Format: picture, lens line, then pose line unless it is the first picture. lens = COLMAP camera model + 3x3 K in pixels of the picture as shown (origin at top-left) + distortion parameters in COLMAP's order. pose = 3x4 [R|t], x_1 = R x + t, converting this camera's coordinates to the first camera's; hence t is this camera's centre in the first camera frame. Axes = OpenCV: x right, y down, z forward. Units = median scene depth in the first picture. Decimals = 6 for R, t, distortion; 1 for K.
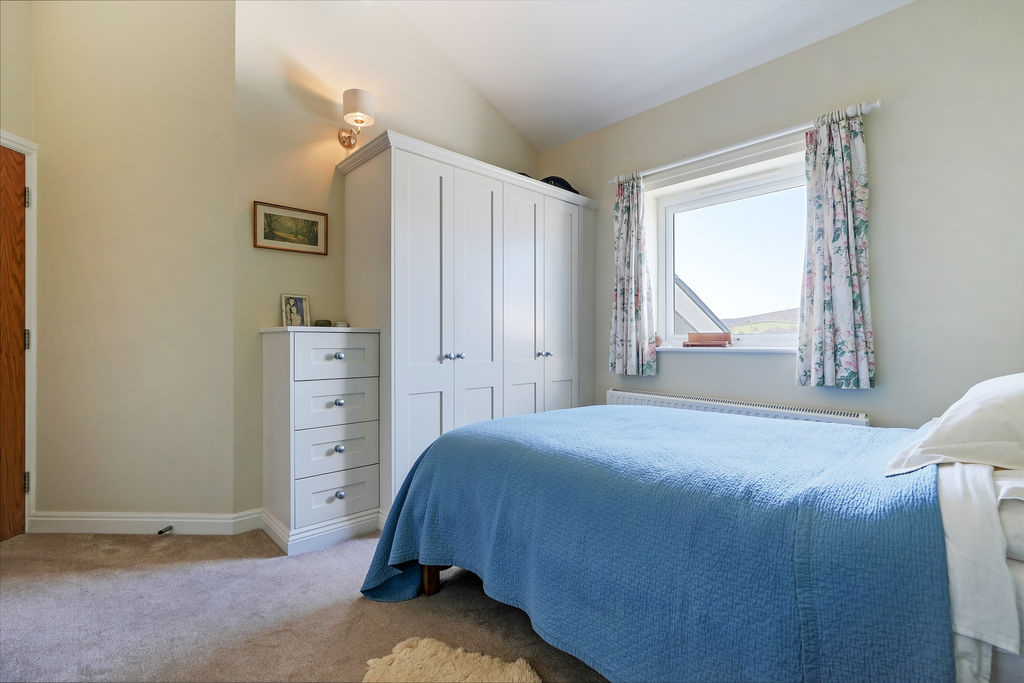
lens RADIAL K [[469.3, 0, 512.1], [0, 469.3, 341.5], [0, 0, 1]] dist [-0.003602, 0.001424]
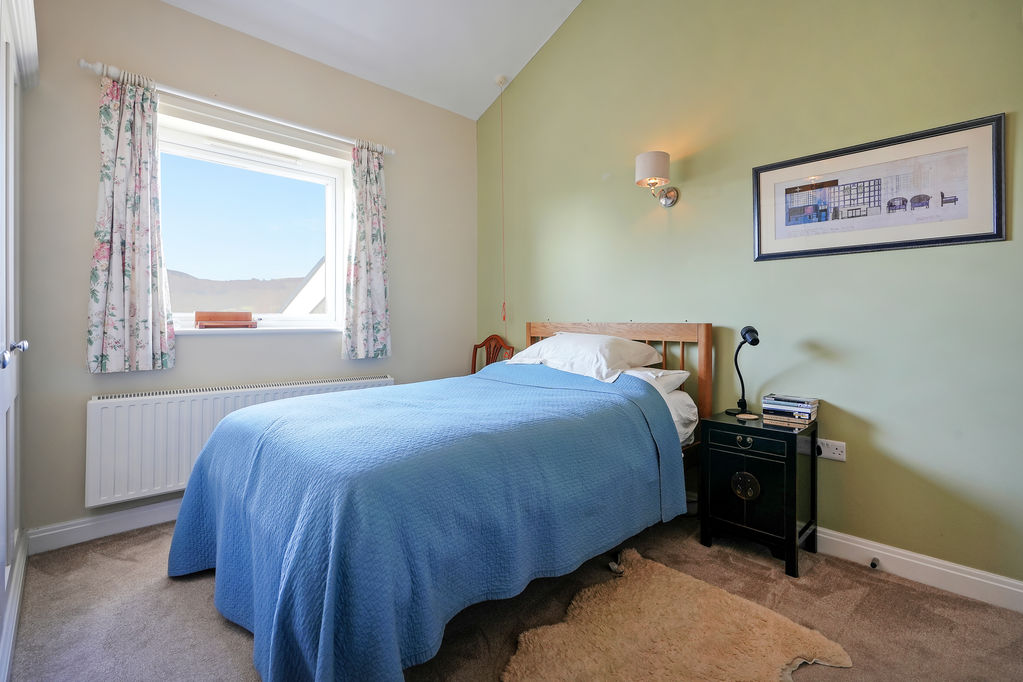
lens RADIAL K [[468.9, 0, 497.0], [0, 468.9, 315.9], [0, 0, 1]] dist [-0.003602, 0.001424]
pose [[-0.007585, 0.006436, 0.999951, -0.466696], [-0.005592, 0.999963, -0.006479, -0.007721], [-0.999956, -0.005641, -0.007549, 0.522733]]
